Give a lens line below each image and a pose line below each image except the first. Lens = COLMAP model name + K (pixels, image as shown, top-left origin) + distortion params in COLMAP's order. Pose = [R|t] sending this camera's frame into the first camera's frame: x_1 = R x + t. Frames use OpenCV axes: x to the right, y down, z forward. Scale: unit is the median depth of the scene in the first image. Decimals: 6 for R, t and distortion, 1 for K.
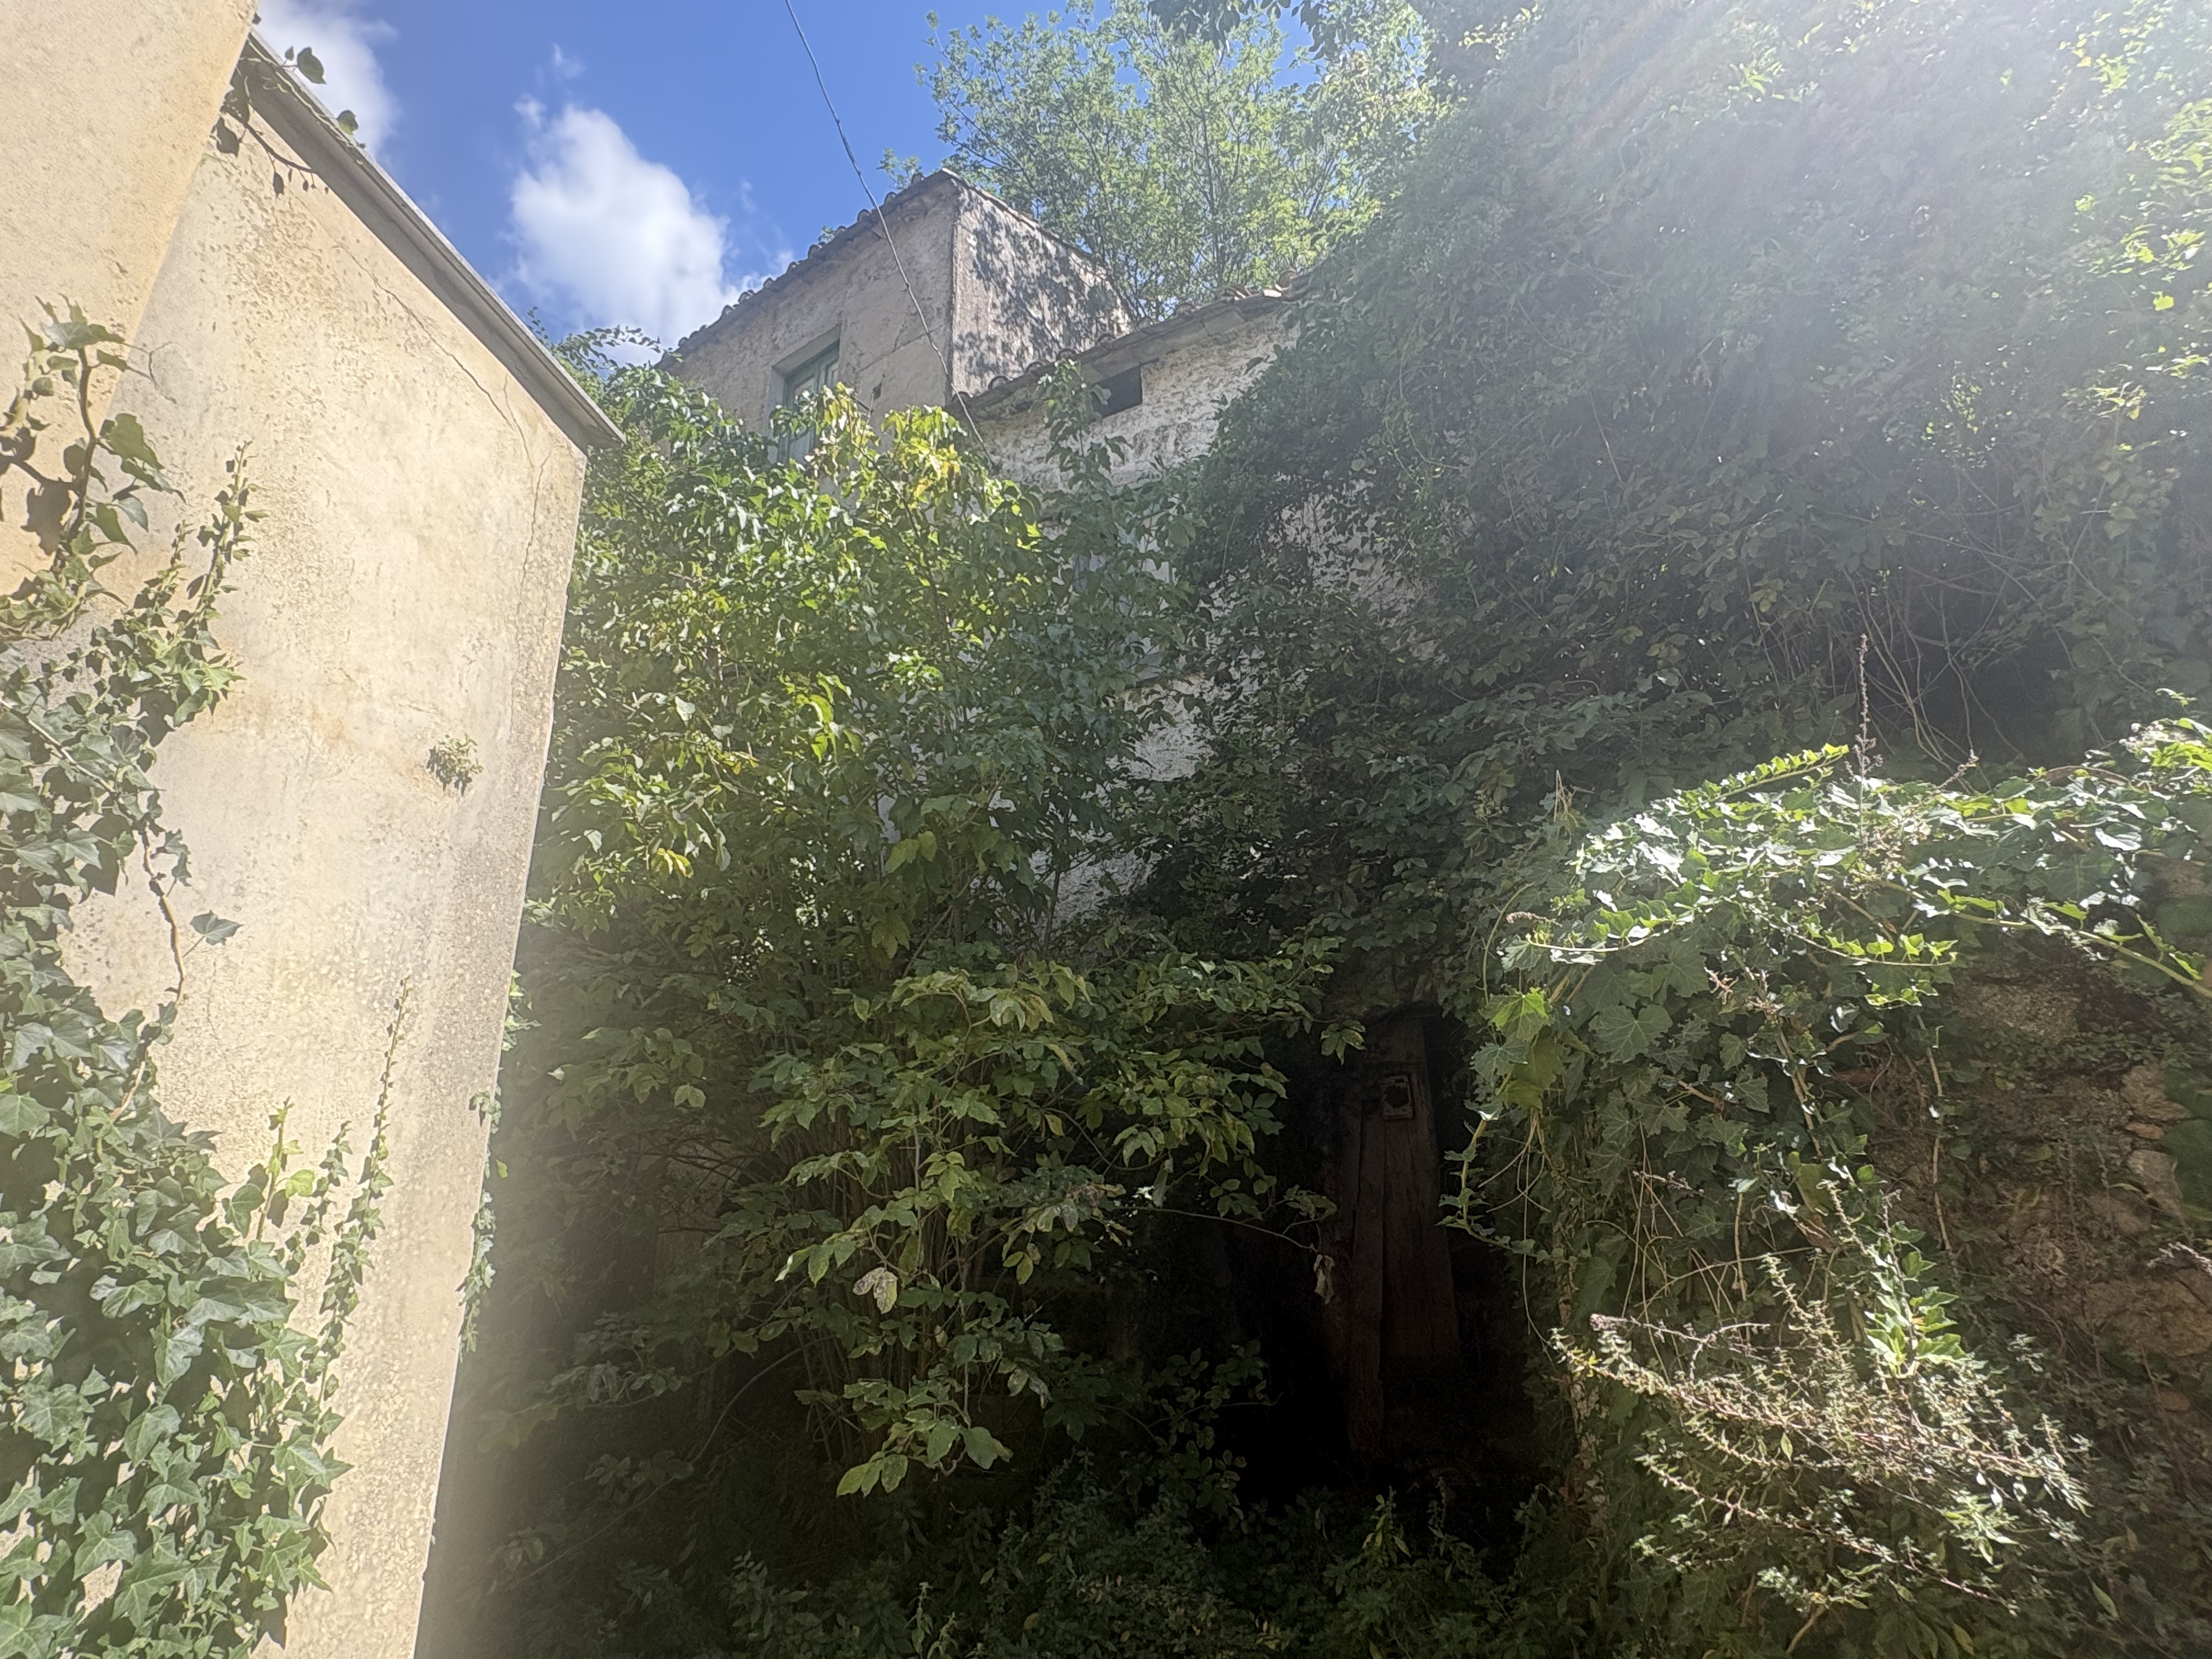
lens RADIAL K [[1153.4, 0, 1066.0], [0, 1153.4, 828.7], [0, 0, 1]] dist [-0.026334, 0.000511]
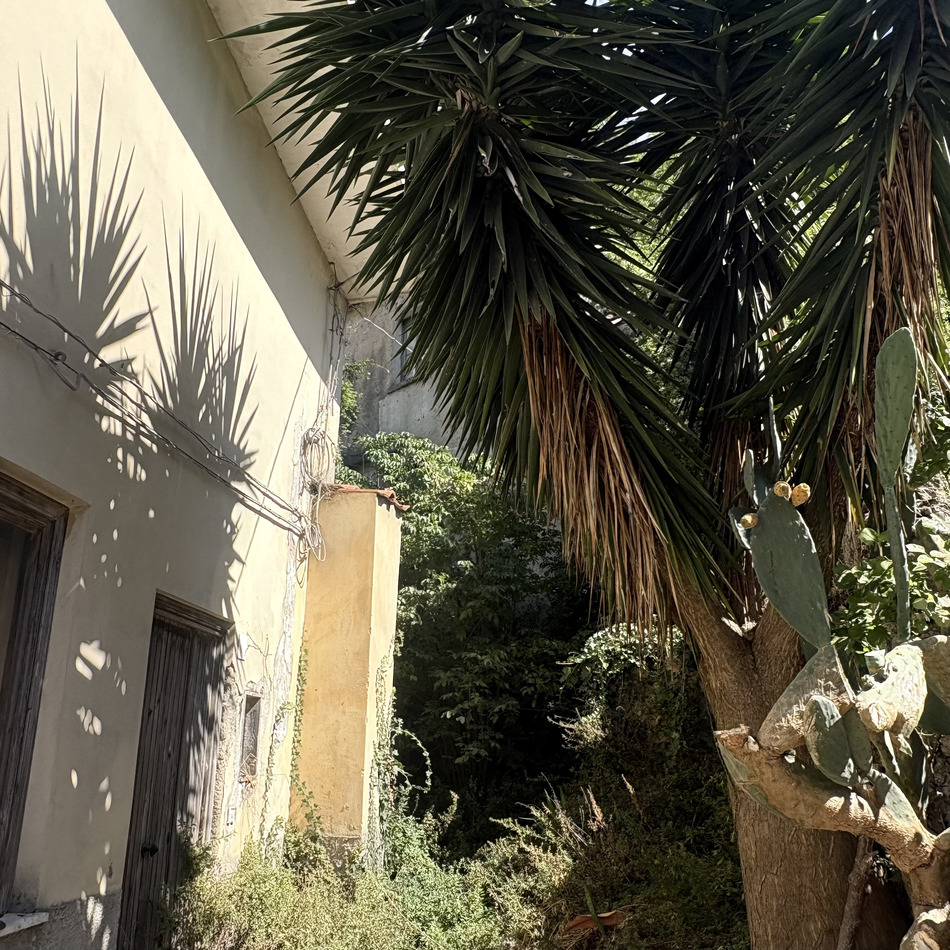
lens RADIAL K [[884.8, 0, 475.0], [0, 884.8, 475.0], [0, 0, 1]] dist [0.003122, 0.001932]
pose [[0.991122, -0.024239, -0.130725, 0.277282], [0.028855, 0.999021, 0.033529, -0.516740], [0.129785, -0.037003, 0.990851, -1.807437]]
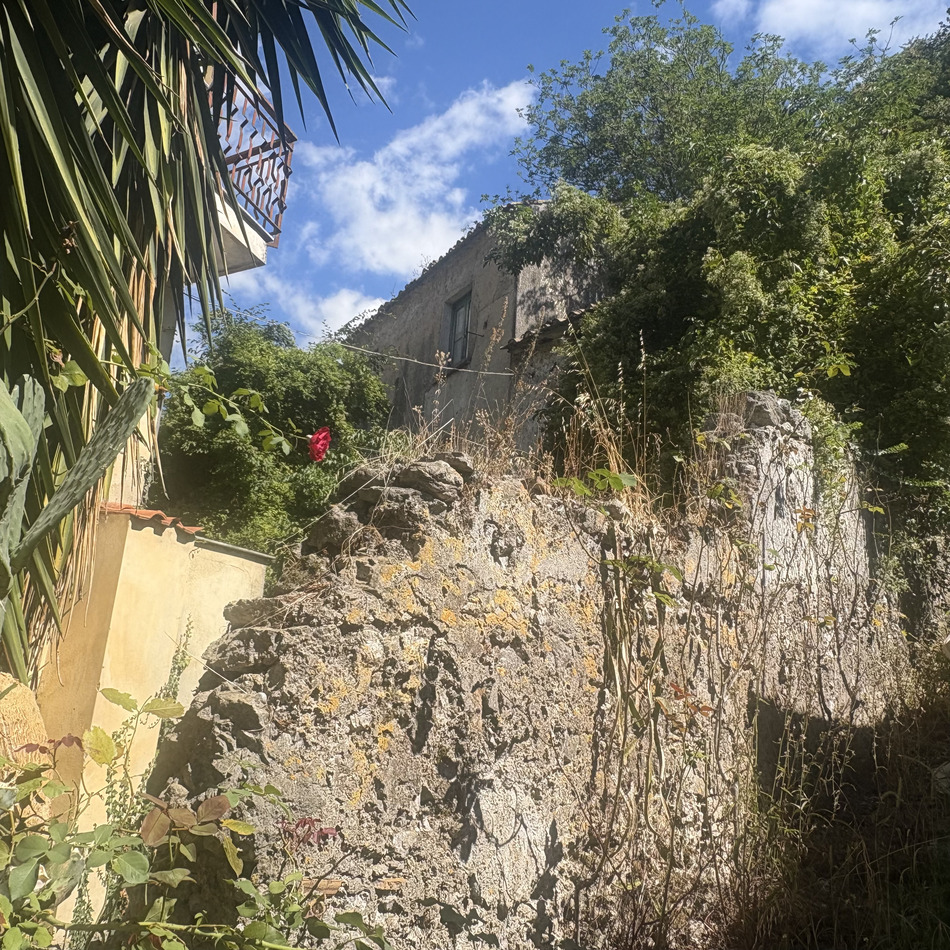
lens RADIAL K [[884.8, 0, 475.0], [0, 884.8, 475.0], [0, 0, 1]] dist [0.003122, 0.001932]
pose [[0.931274, -0.031661, -0.362941, 0.987226], [0.047206, 0.998305, 0.034042, -0.512056], [0.361248, -0.048835, 0.931190, -1.121164]]
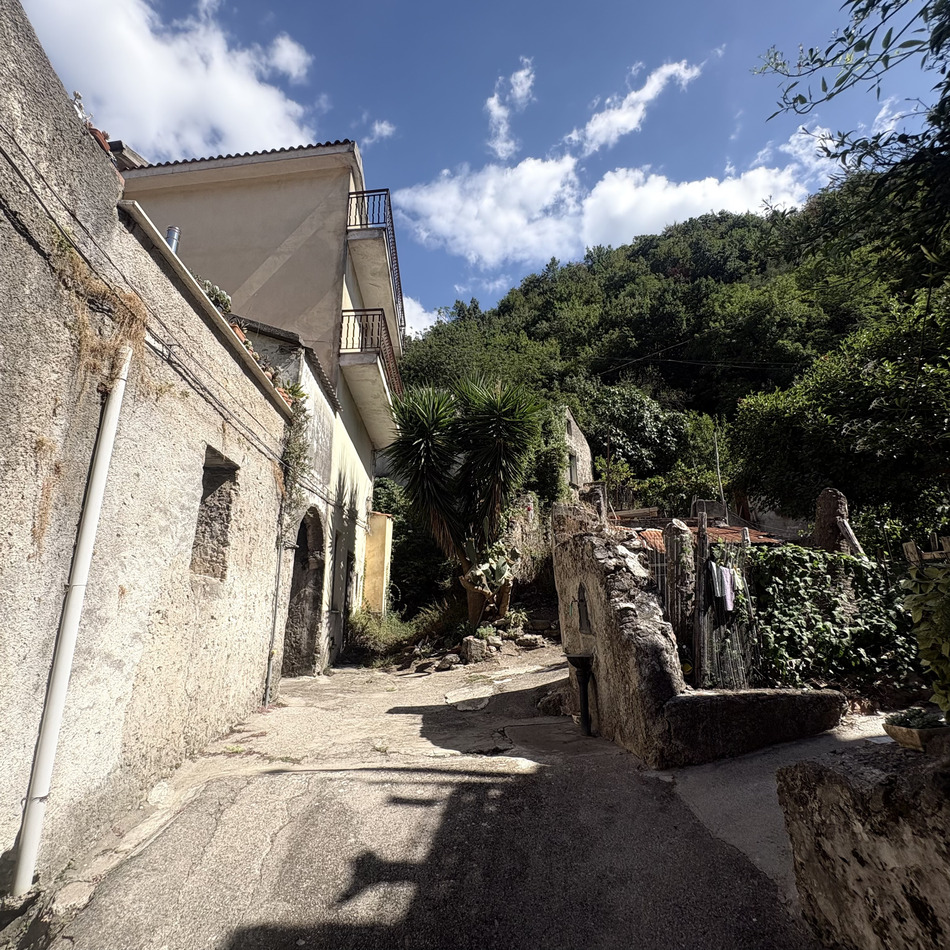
lens RADIAL K [[517.7, 0, 475.0], [0, 517.7, 475.0], [0, 0, 1]] dist [0.003536, 0.000073]
pose [[0.999915, 0.009896, 0.008525, 0.443189], [-0.010512, 0.997085, 0.075572, -1.049815], [-0.007752, -0.075655, 0.997104, -3.878847]]
